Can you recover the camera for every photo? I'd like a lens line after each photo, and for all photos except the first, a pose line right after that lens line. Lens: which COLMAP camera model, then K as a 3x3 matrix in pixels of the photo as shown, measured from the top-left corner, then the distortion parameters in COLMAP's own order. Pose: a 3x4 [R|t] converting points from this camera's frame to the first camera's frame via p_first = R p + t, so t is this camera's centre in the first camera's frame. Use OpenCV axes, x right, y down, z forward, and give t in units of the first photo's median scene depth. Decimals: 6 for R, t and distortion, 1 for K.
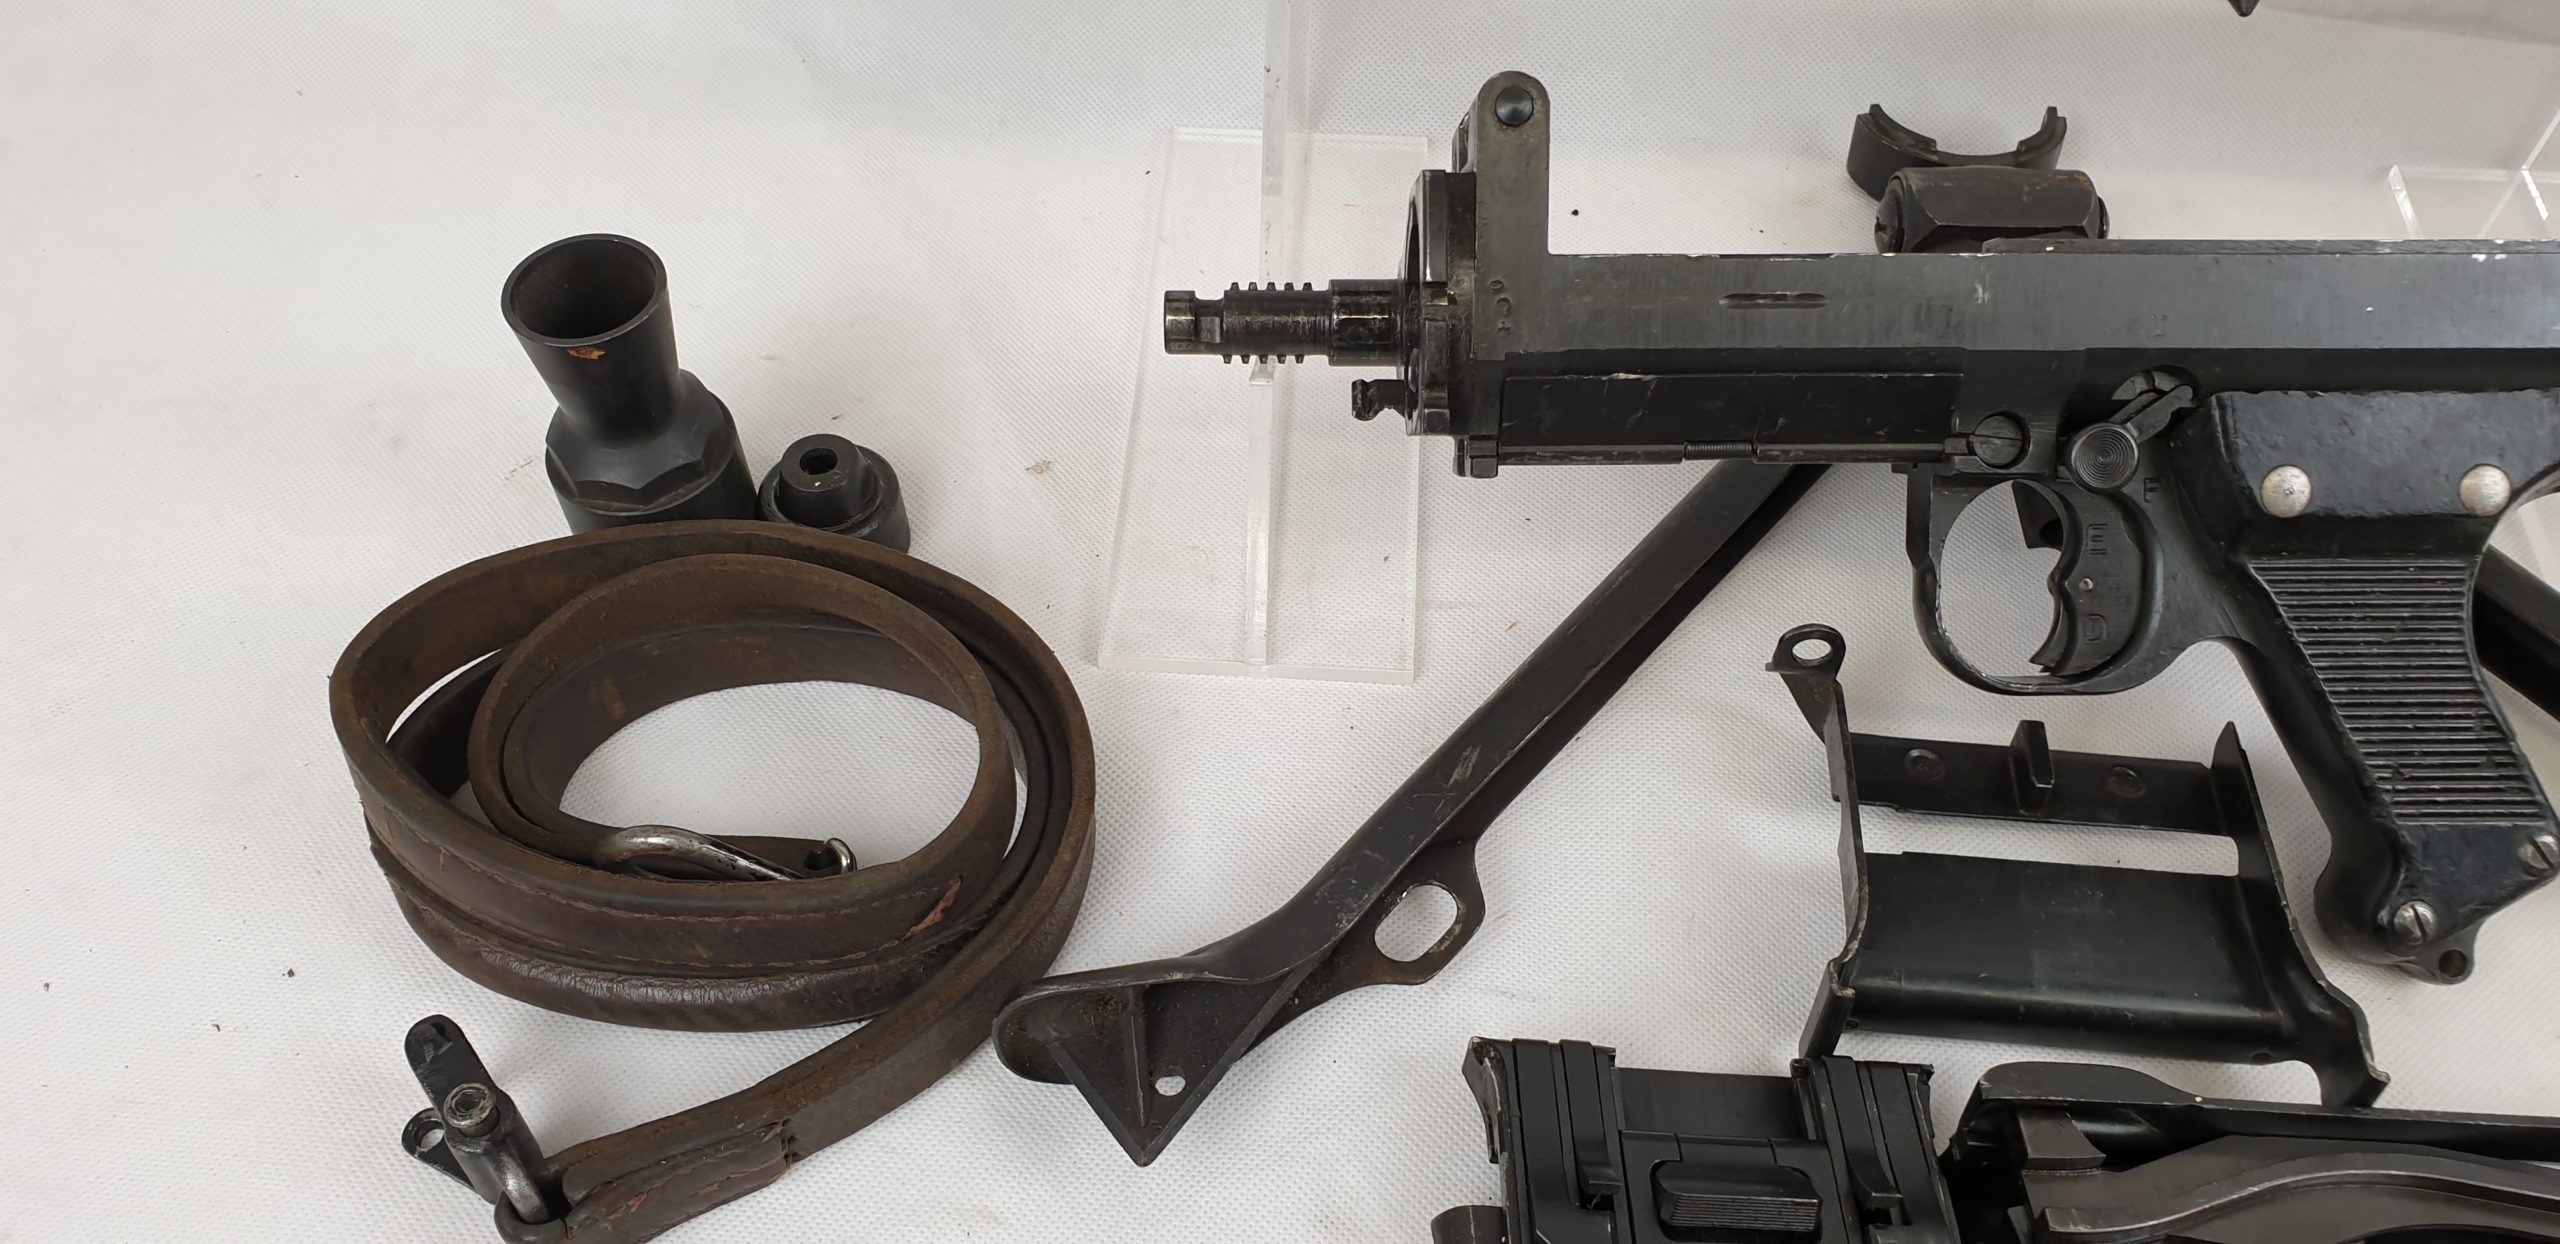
lens RADIAL K [[1817.7, 0, 1330.0], [0, 1817.7, 614.9], [0, 0, 1]] dist [0.150505, -0.240648]
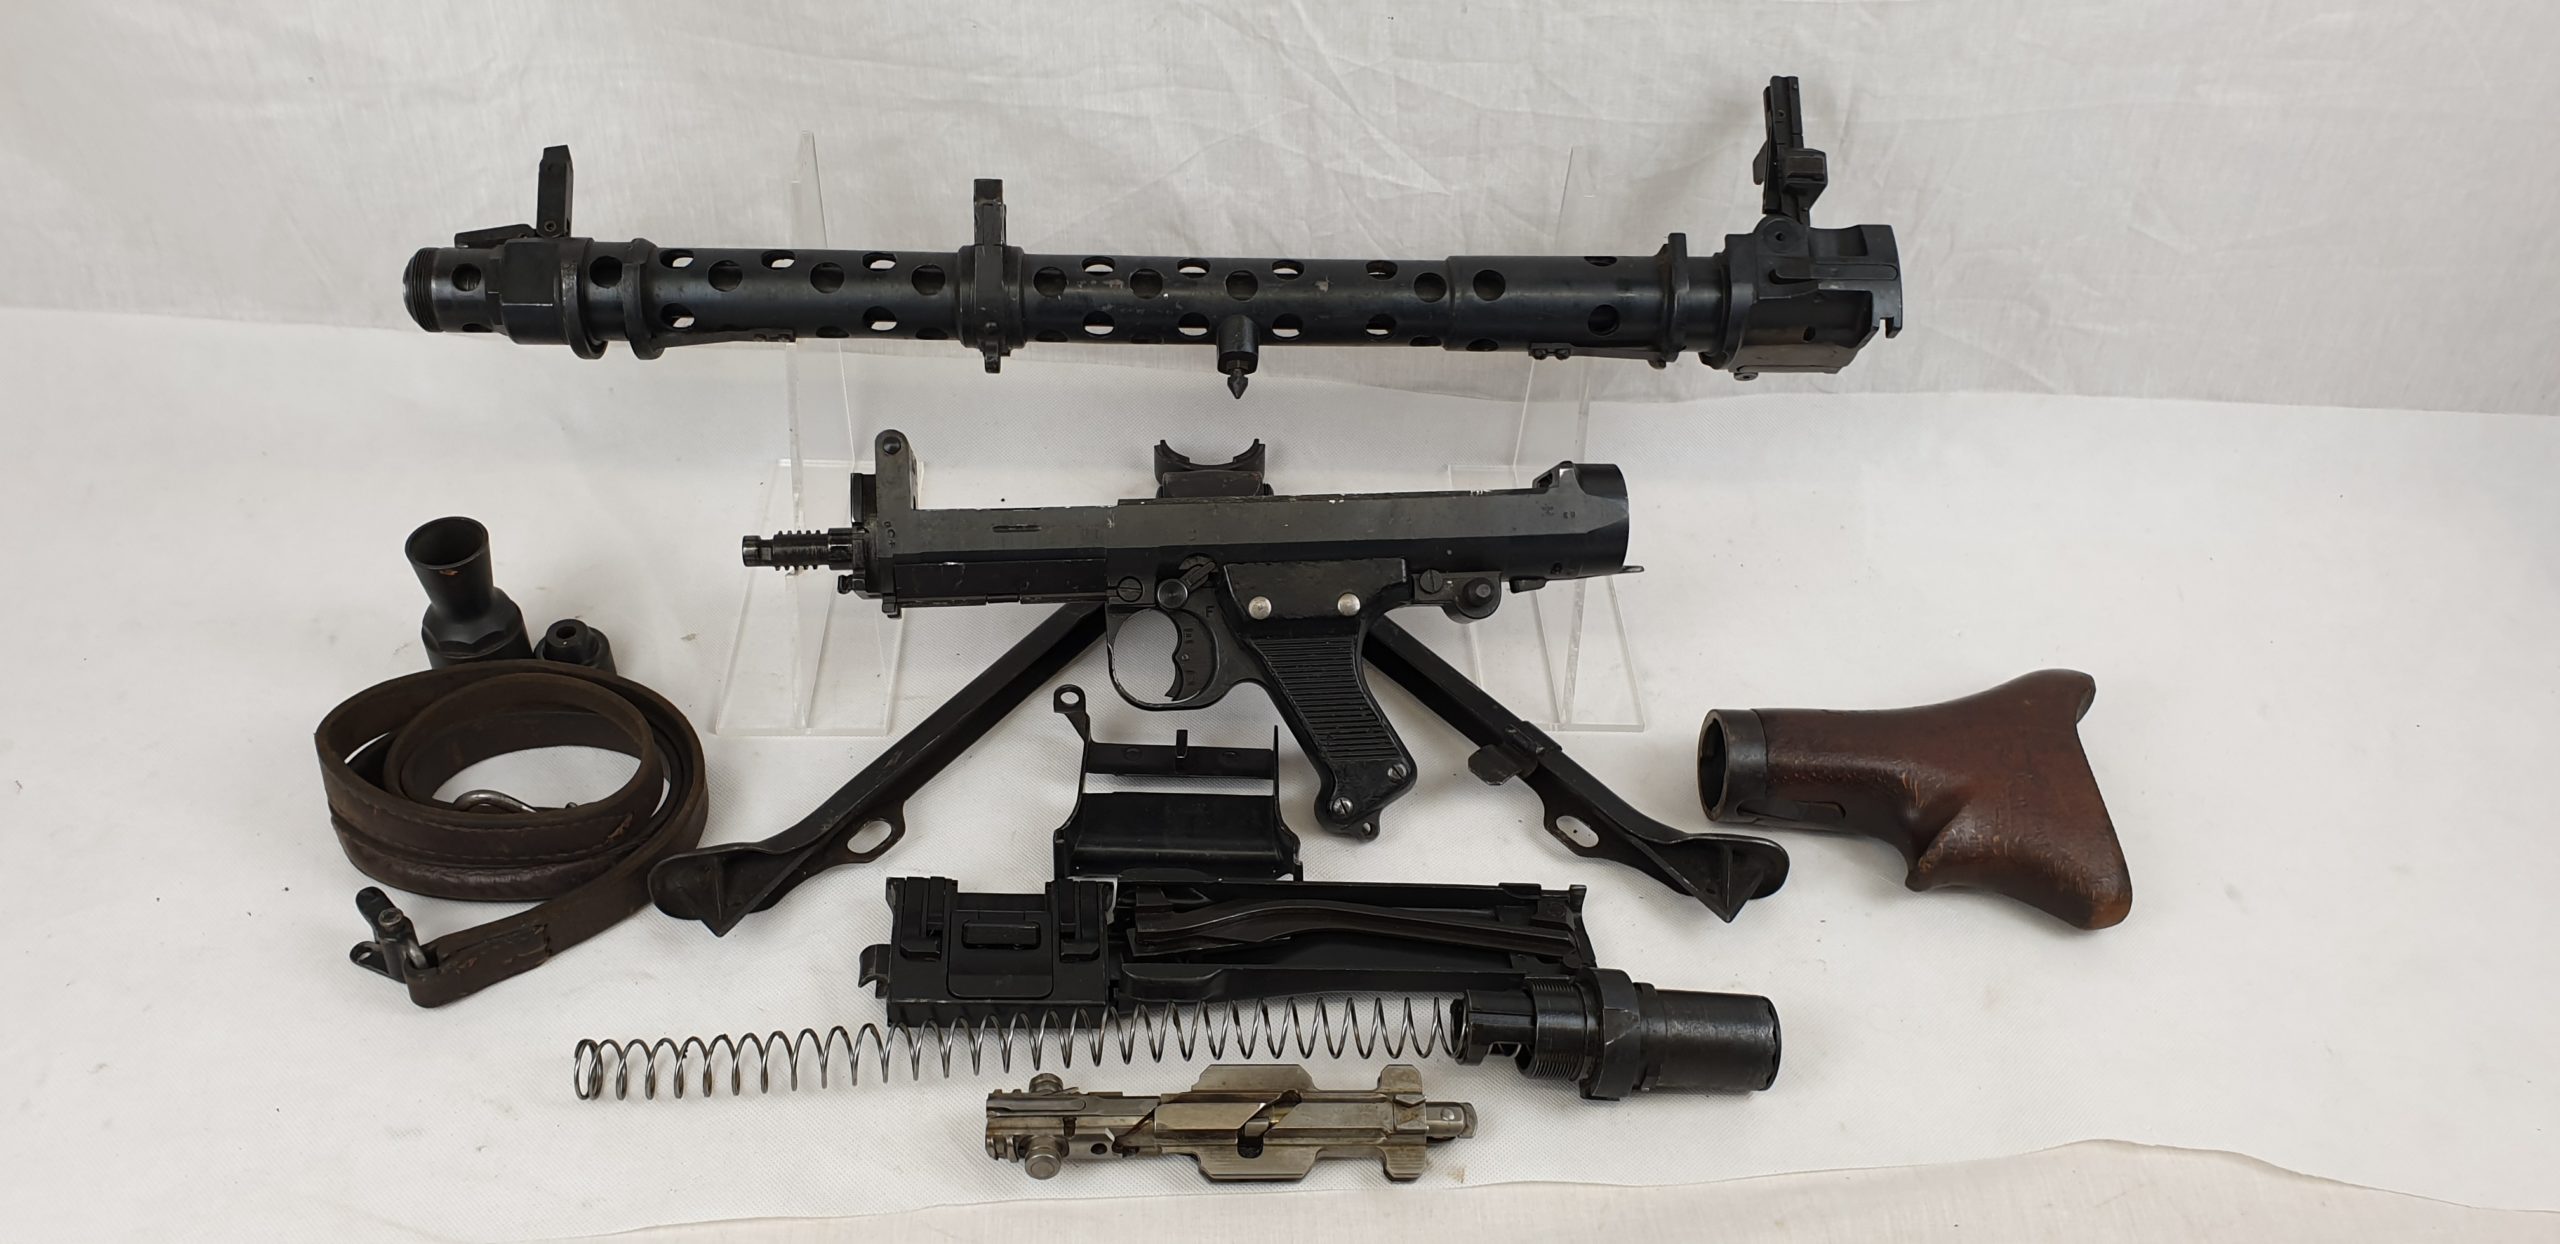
lens RADIAL K [[1815.7, 0, 1281.8], [0, 1815.7, 663.7], [0, 0, 1]] dist [0.053075, -0.002151]
pose [[0.995128, -0.037667, 0.091109, 0.328970], [0.050488, 0.988463, -0.142797, 0.294552], [-0.084679, 0.146702, 0.985550, -1.070470]]
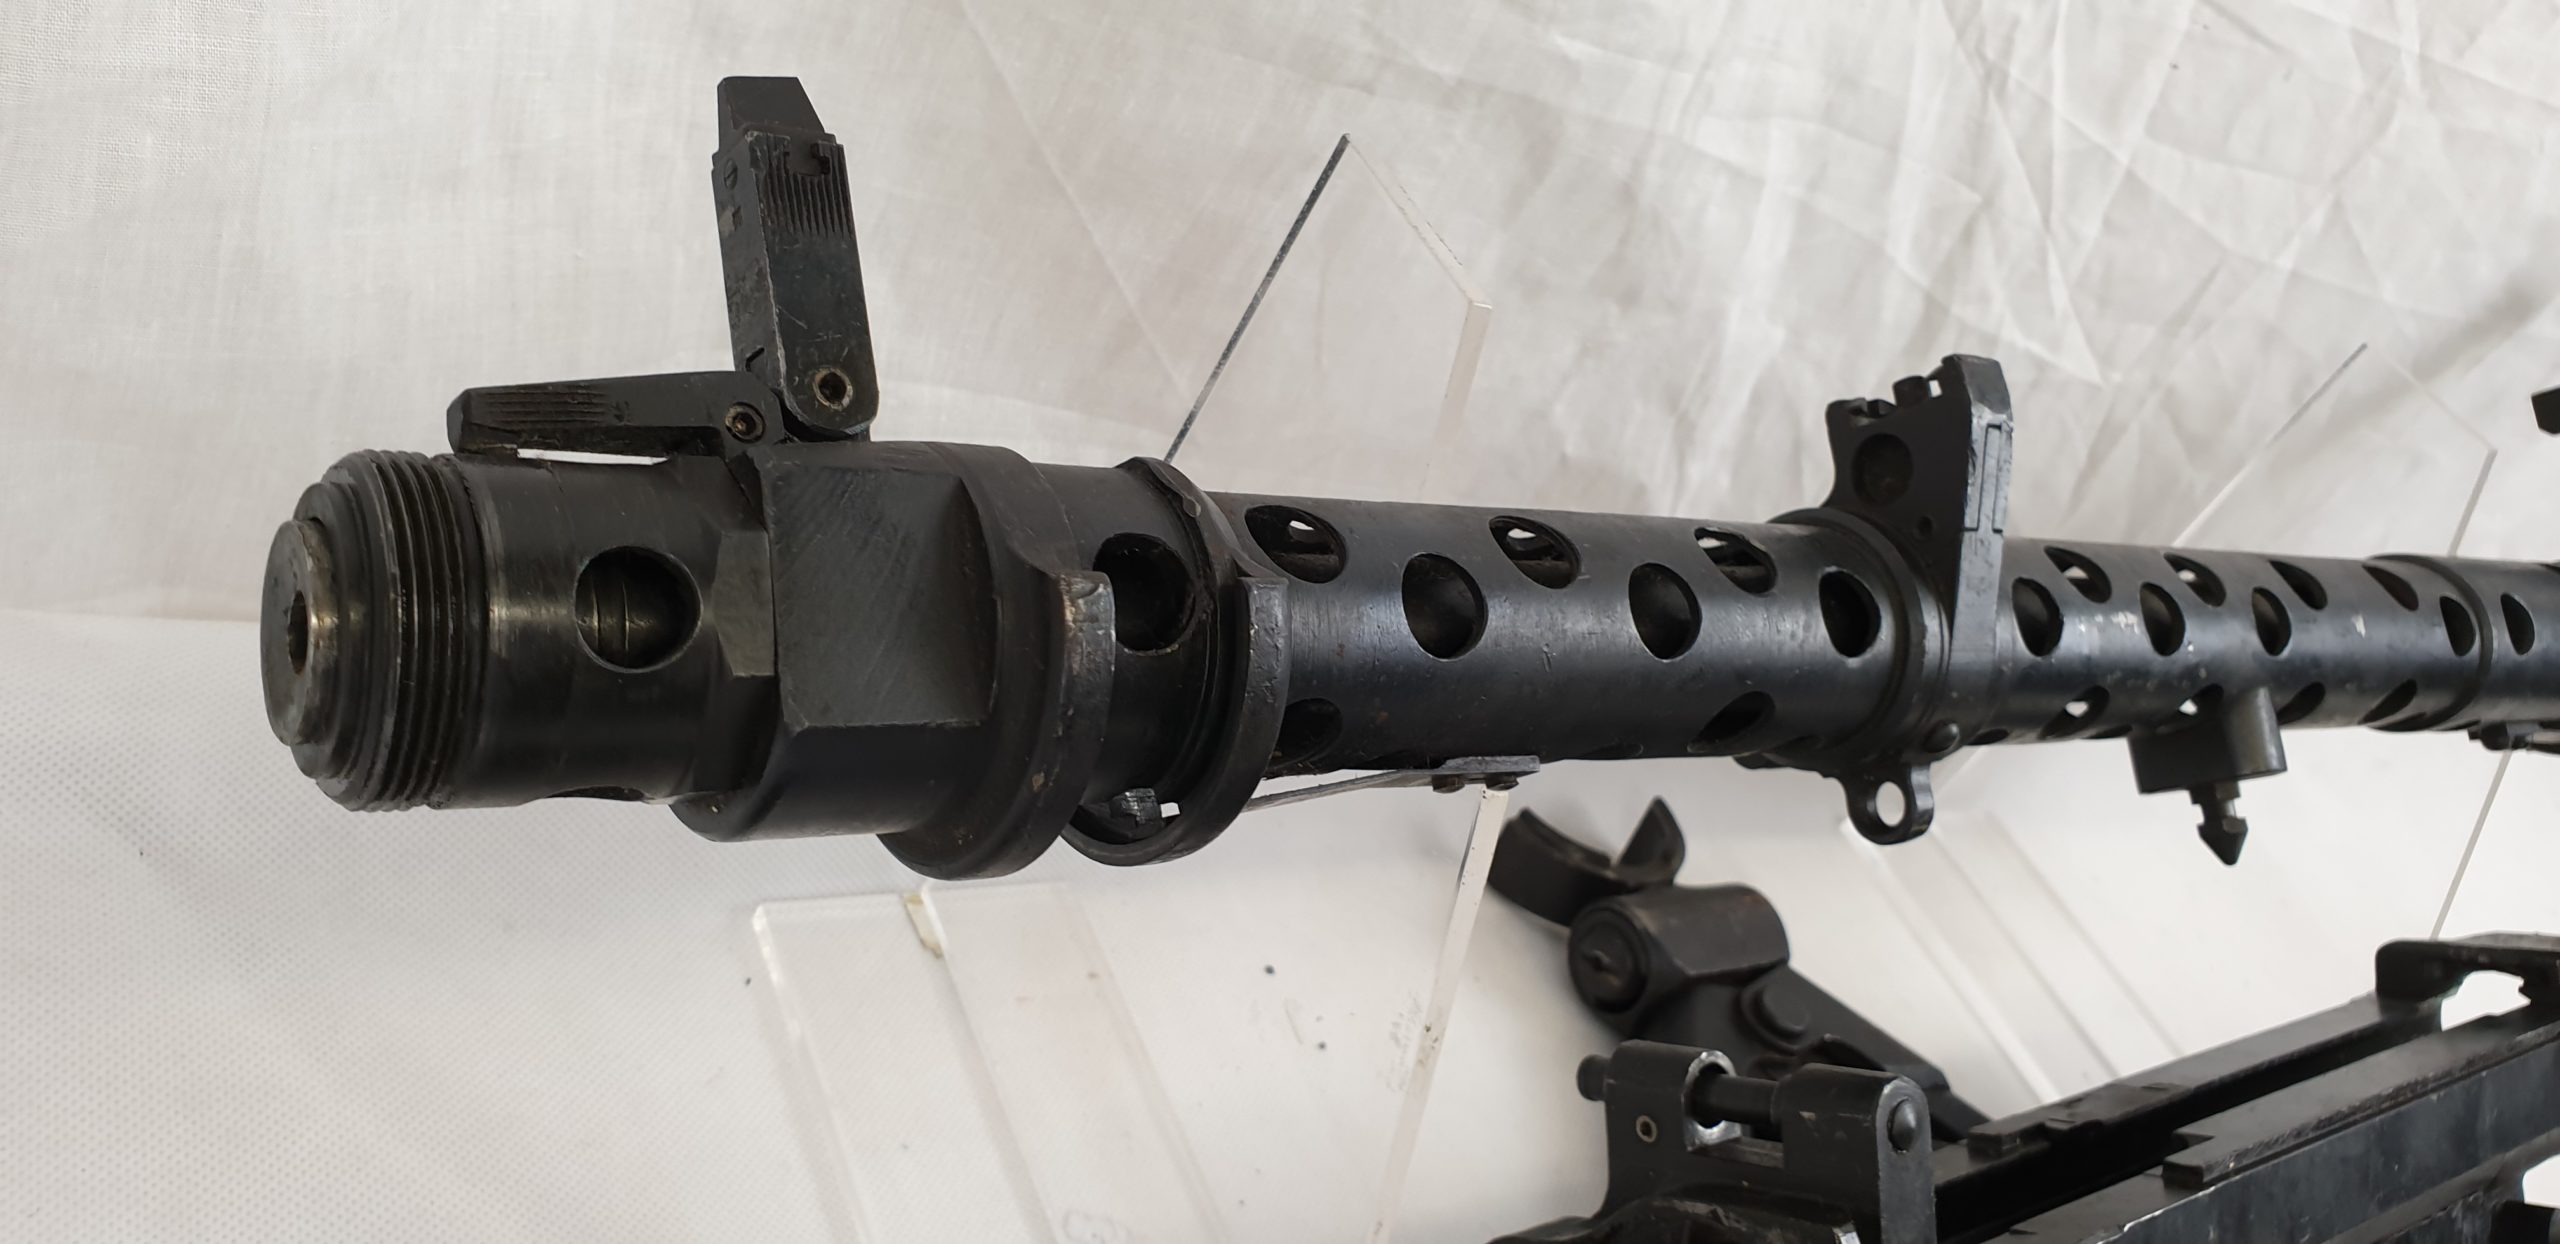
lens RADIAL K [[1910.0, 0, 1160.1], [0, 1910.0, 620.5], [0, 0, 1]] dist [-0.026510, -0.001191]
pose [[0.815333, -0.023943, 0.578497, -0.540147], [0.104547, 0.988809, -0.106423, -0.394716], [-0.569476, 0.147251, 0.808712, 0.465949]]
